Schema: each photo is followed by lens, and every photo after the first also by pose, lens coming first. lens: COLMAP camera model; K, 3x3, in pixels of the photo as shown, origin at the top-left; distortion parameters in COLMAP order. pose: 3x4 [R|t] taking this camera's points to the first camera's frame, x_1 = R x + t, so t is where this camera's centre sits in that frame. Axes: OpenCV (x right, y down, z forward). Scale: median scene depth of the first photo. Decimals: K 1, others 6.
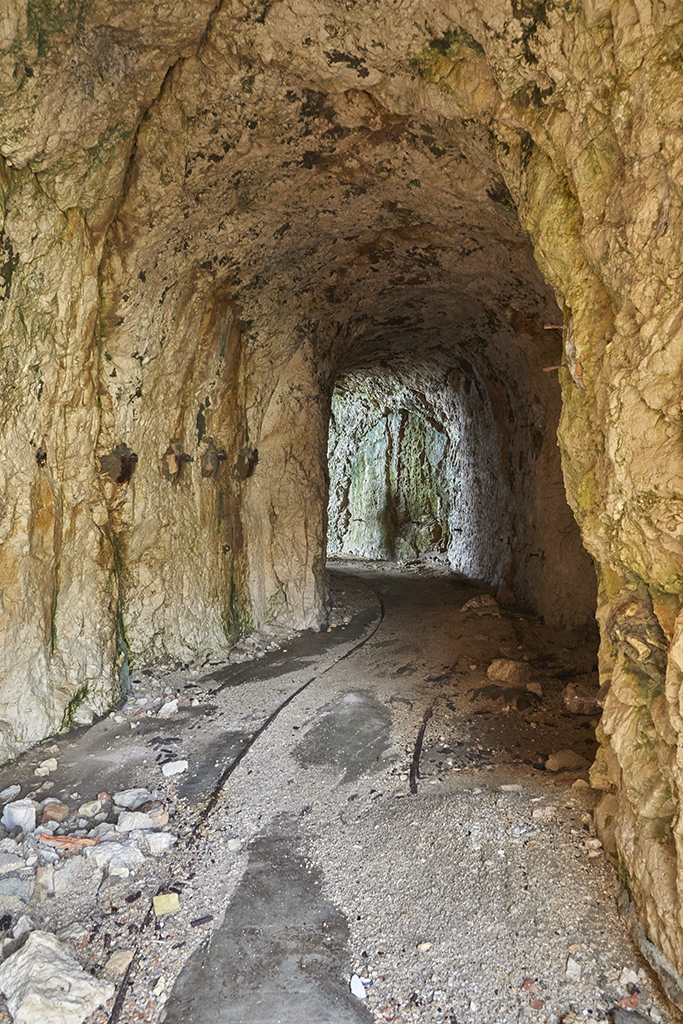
lens RADIAL K [[705.9, 0, 341.4], [0, 705.9, 513.1], [0, 0, 1]] dist [0.005114, 0.000322]
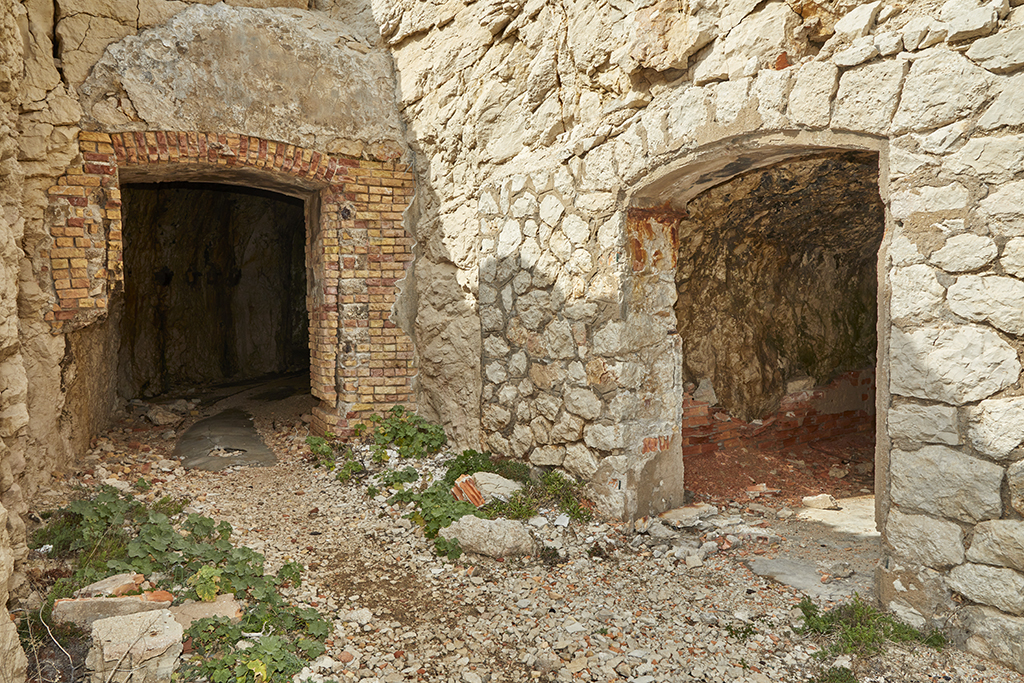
lens RADIAL K [[705.9, 0, 505.2], [0, 705.9, 338.8], [0, 0, 1]] dist [0.005114, 0.000322]
pose [[0.980154, -0.000130, 0.198240, 0.214363], [-0.002196, 0.999931, 0.011512, 0.073699], [-0.198228, -0.011719, 0.980086, -1.038177]]
